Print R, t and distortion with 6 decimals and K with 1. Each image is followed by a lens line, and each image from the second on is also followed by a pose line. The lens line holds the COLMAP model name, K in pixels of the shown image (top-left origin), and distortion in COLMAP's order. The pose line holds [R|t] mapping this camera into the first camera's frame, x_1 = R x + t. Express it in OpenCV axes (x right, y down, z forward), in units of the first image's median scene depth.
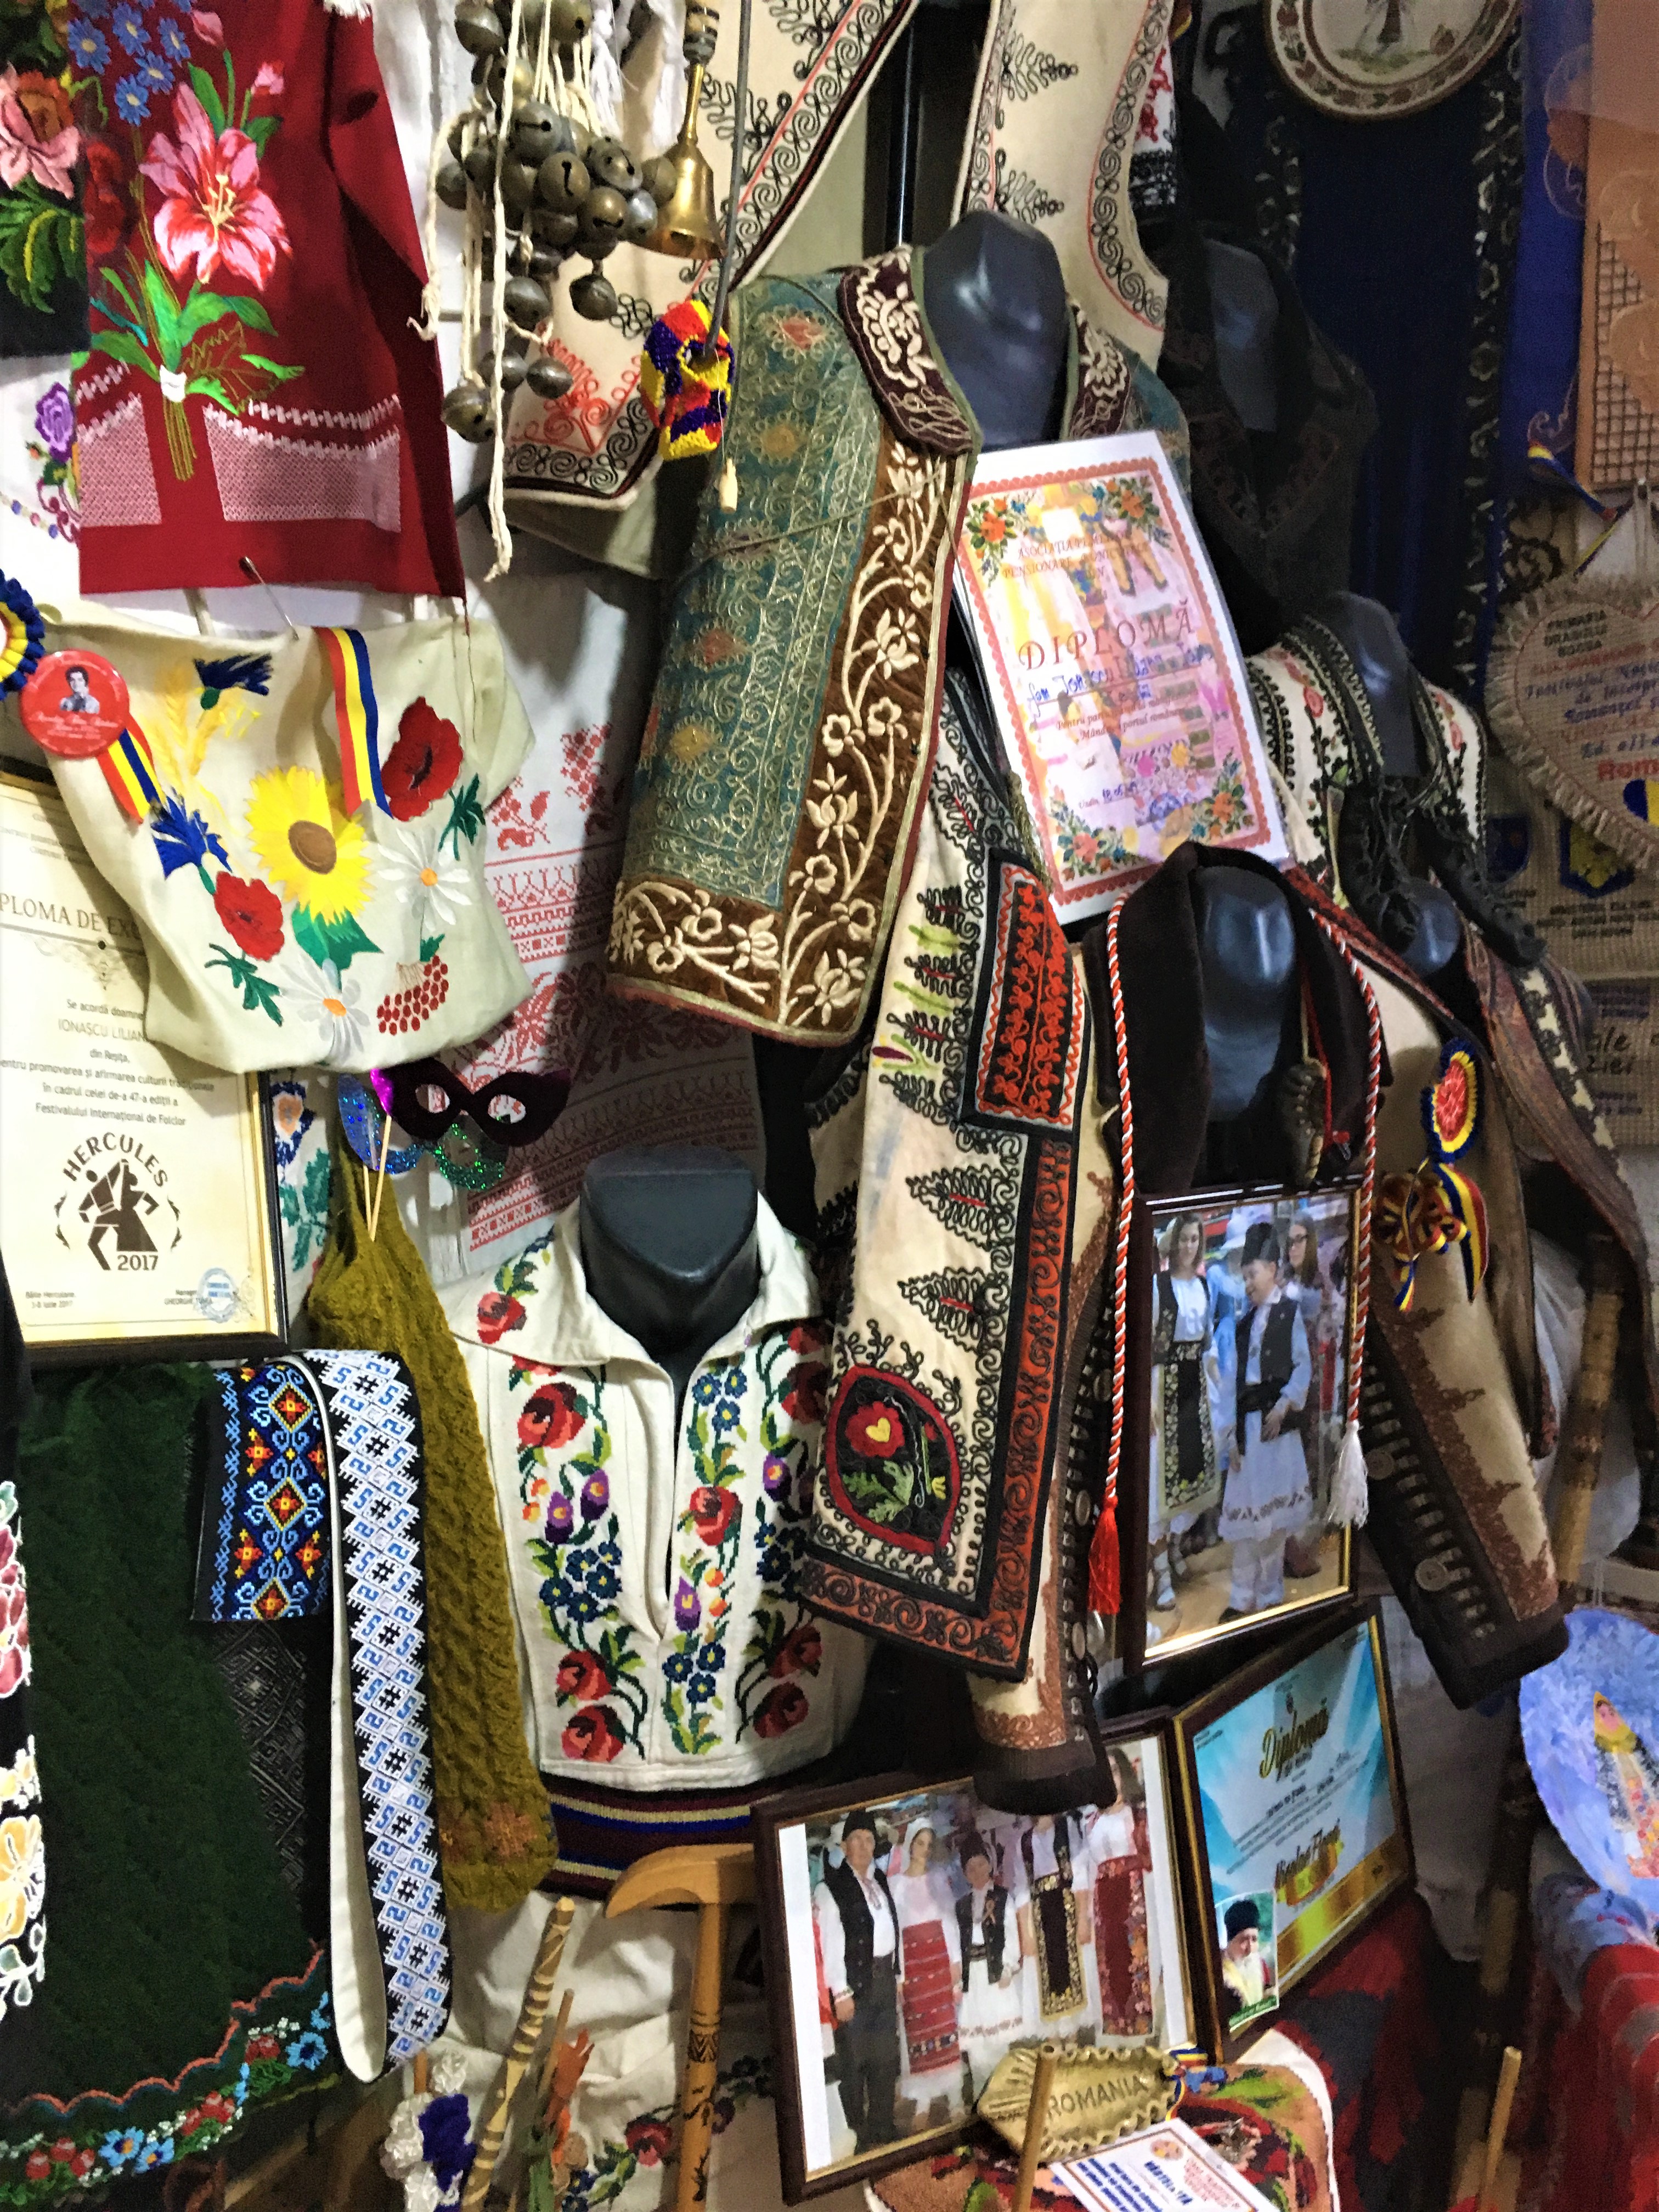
lens RADIAL K [[1846.5, 0, 829.5], [0, 1846.5, 1106.0], [0, 0, 1]] dist [0.067533, -0.106588]
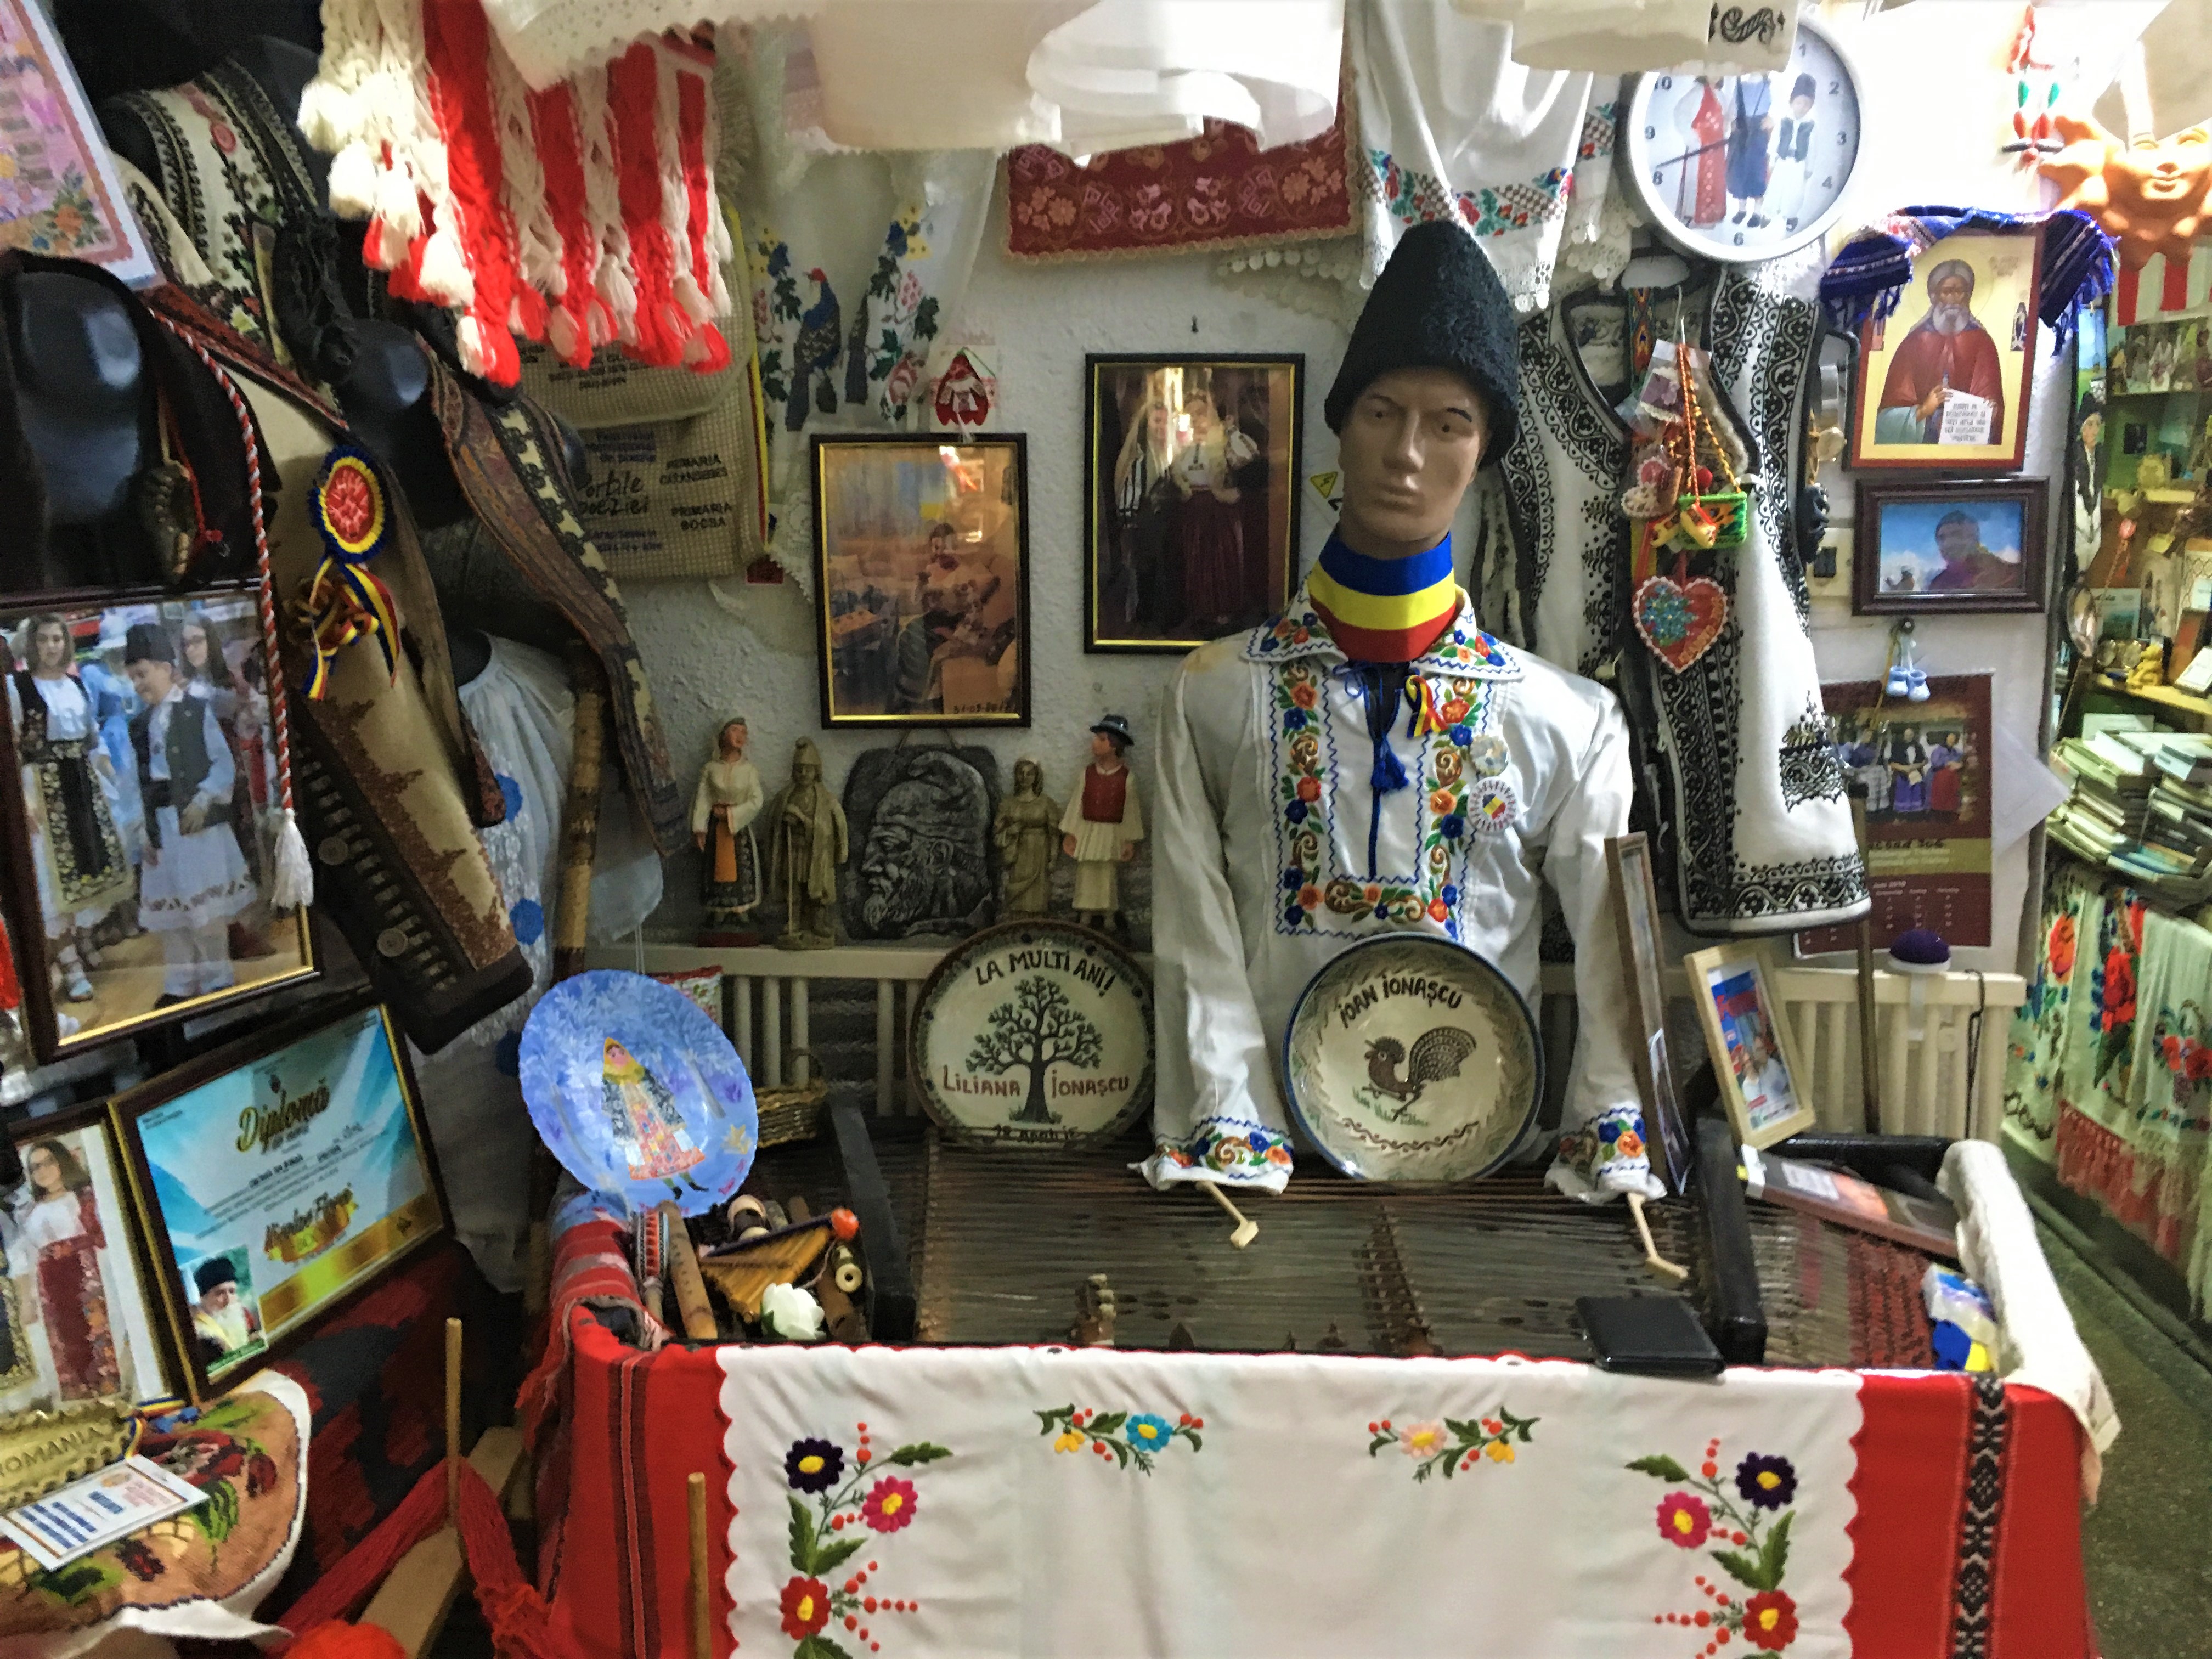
lens RADIAL K [[1846.5, 0, 1106.0], [0, 1846.5, 829.5], [0, 0, 1]] dist [0.067533, -0.106588]
pose [[0.900645, -0.120923, 0.417392, 0.261659], [0.089542, 0.991533, 0.094045, 0.124330], [-0.425230, -0.047327, 0.903847, -0.174720]]
